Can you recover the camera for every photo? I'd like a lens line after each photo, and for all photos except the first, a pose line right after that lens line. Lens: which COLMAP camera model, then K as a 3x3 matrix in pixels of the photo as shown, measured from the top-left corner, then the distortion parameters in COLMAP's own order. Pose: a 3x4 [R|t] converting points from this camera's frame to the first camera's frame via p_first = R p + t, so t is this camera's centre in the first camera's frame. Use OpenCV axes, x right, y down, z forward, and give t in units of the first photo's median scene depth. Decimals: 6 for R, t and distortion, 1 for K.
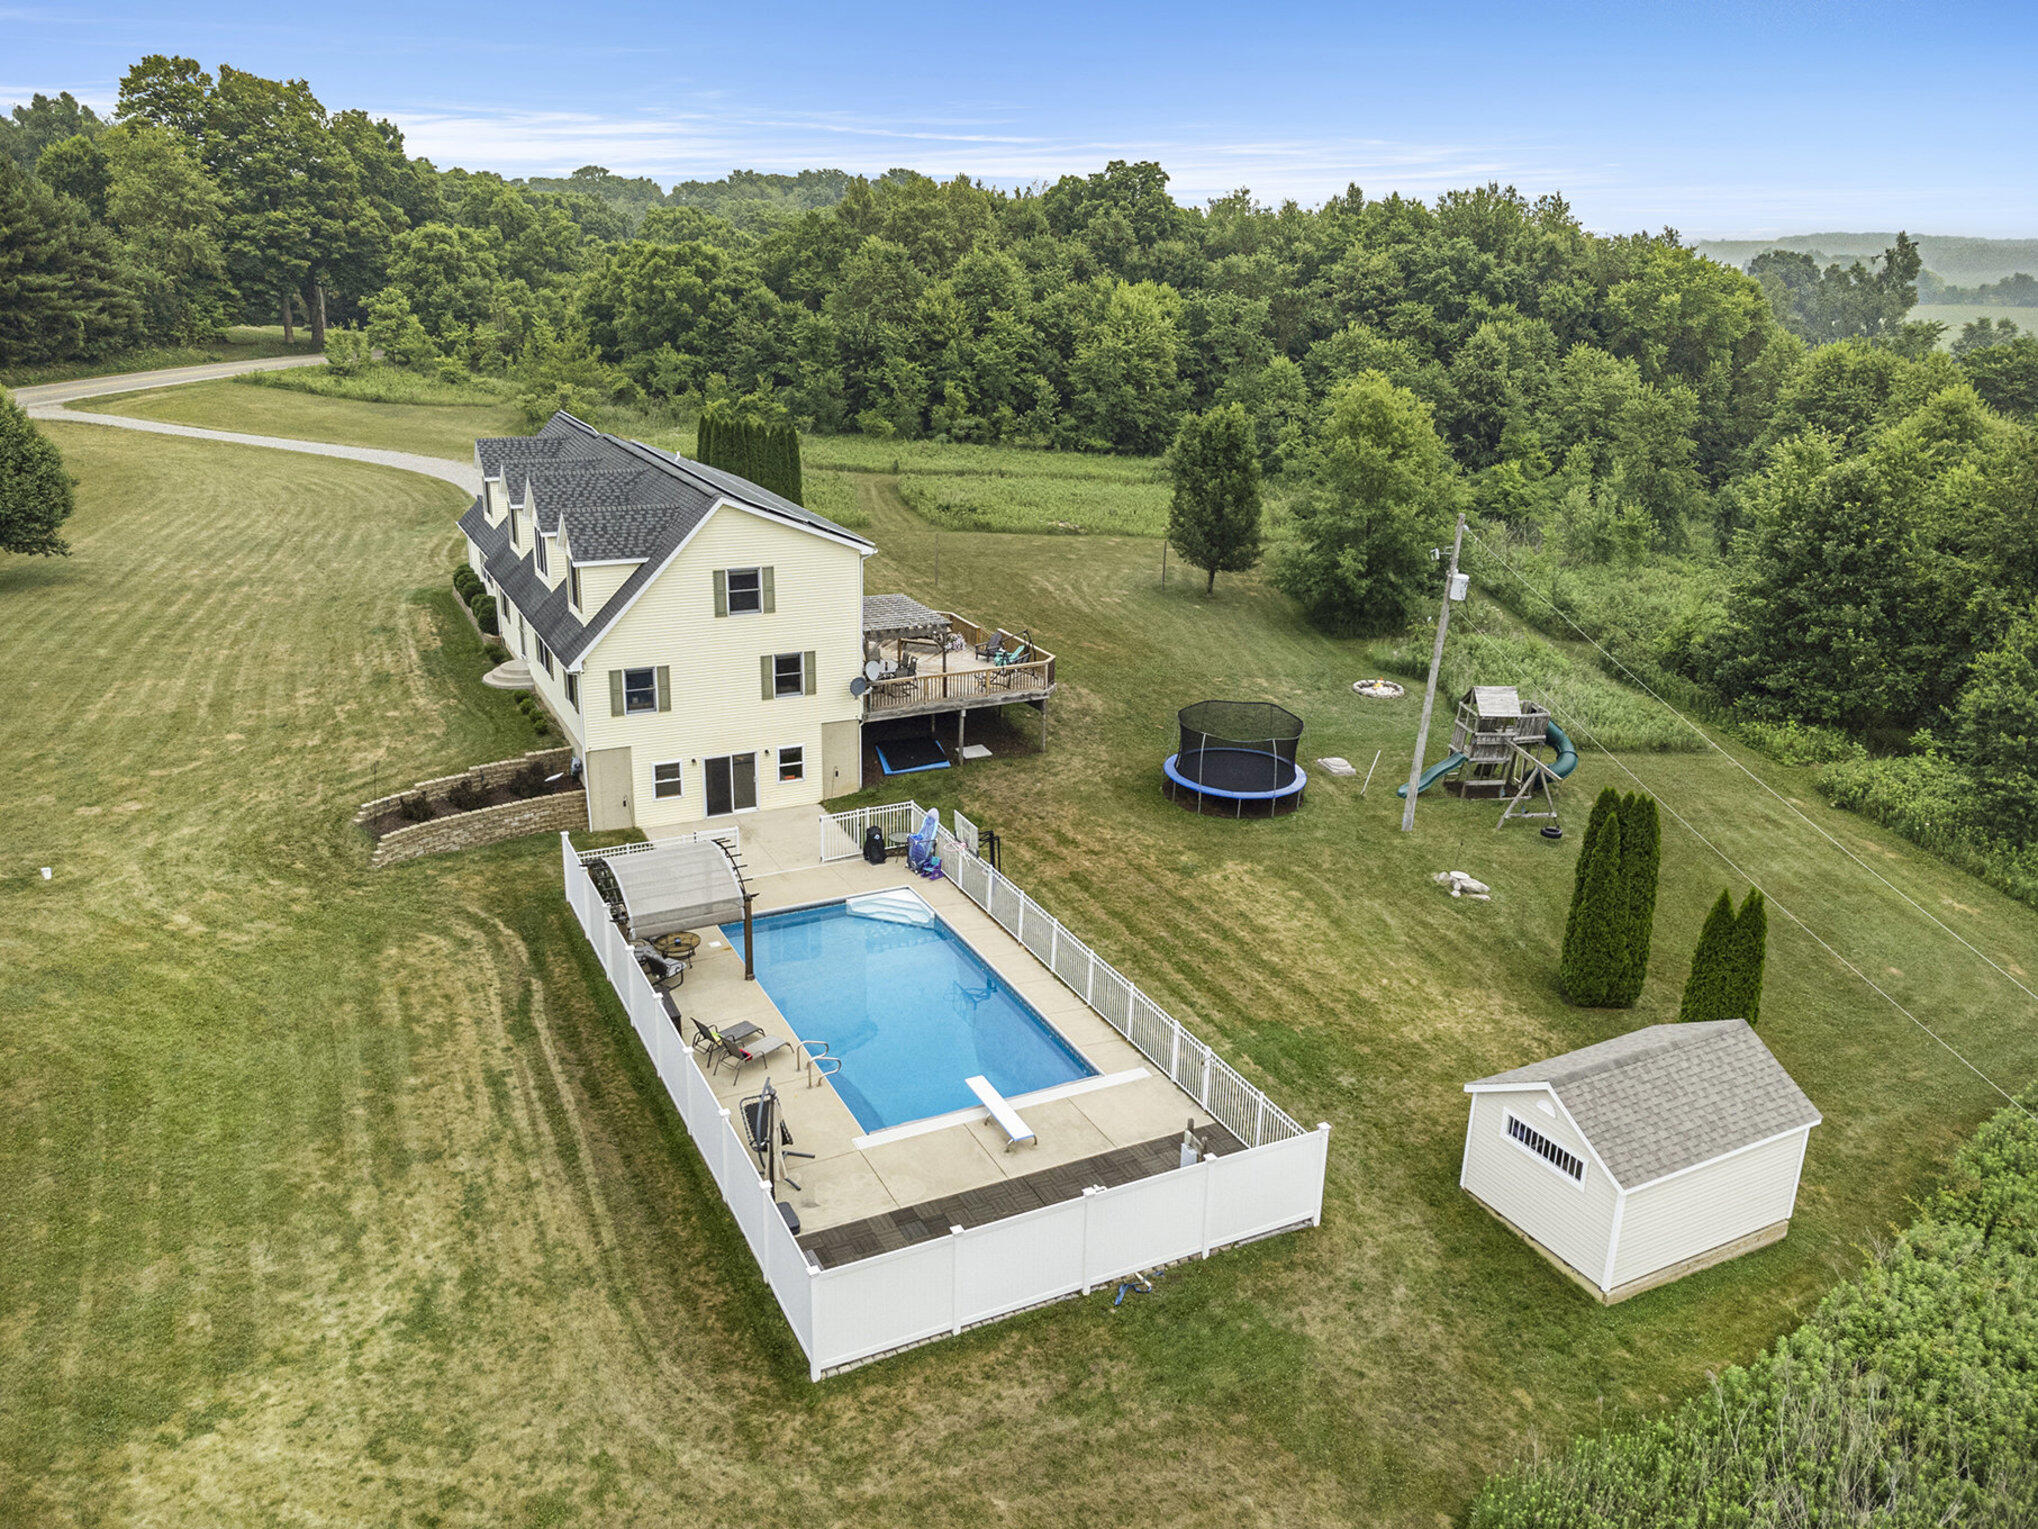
lens RADIAL K [[1541.2, 0, 986.8], [0, 1541.2, 767.6], [0, 0, 1]] dist [0.043845, 0.001929]
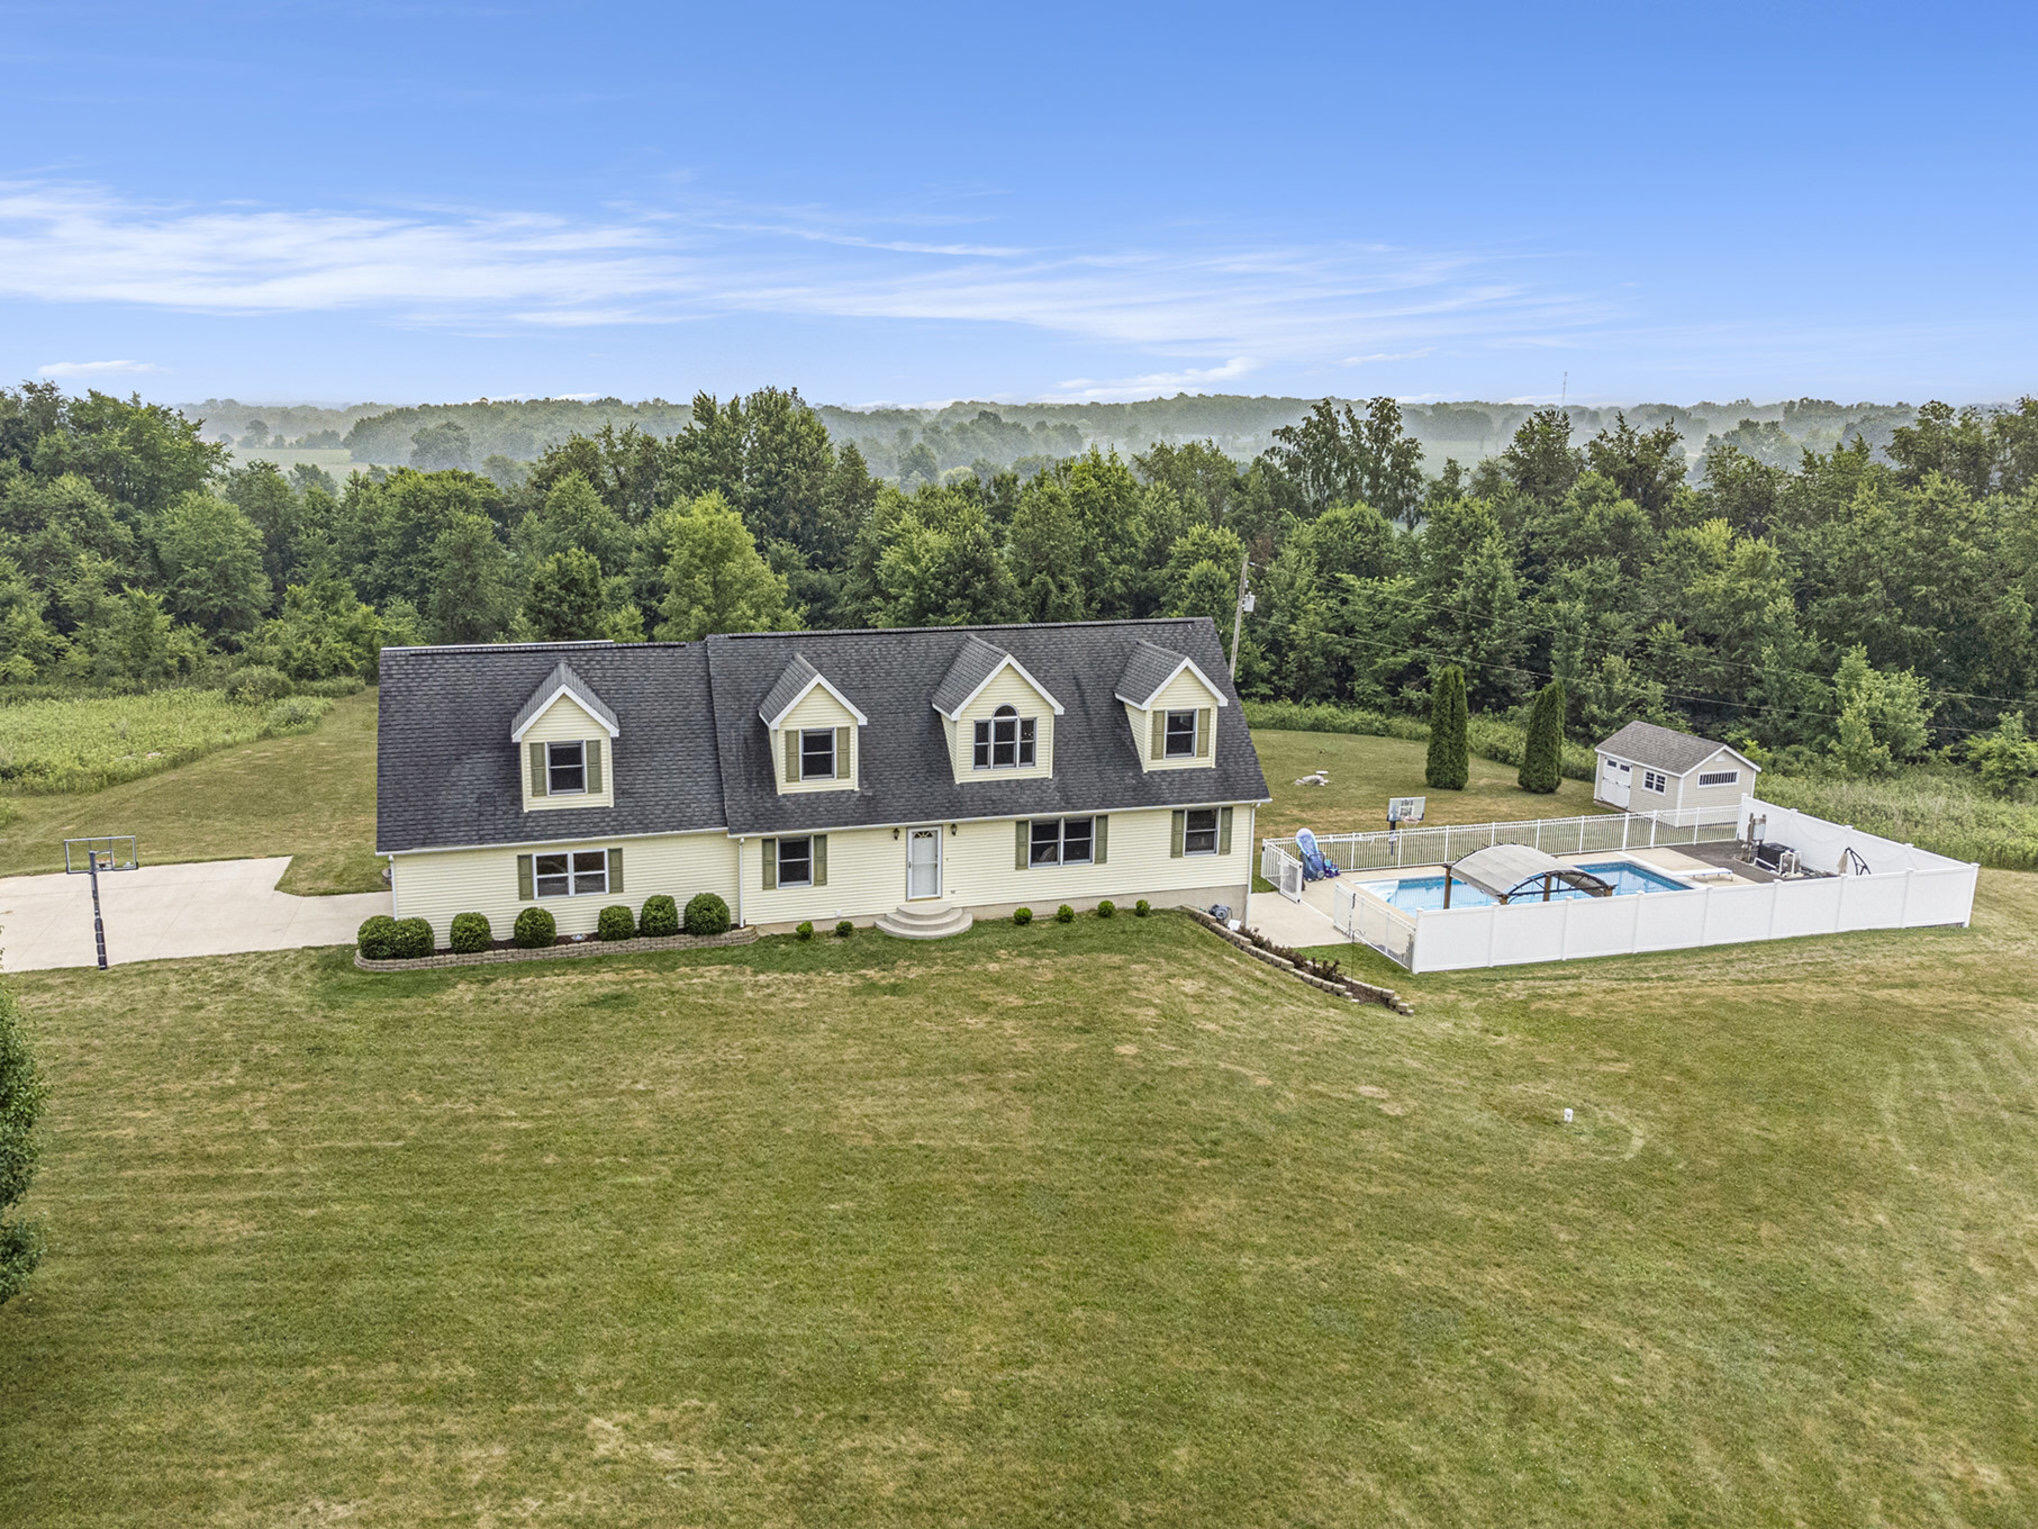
lens RADIAL K [[1541.2, 0, 986.8], [0, 1541.2, 767.6], [0, 0, 1]] dist [0.043845, 0.001929]
pose [[0.196126, -0.241130, 0.950469, -1.185903], [0.332530, 0.928213, 0.166867, -0.292196], [-0.922474, 0.283333, 0.262230, 0.863410]]
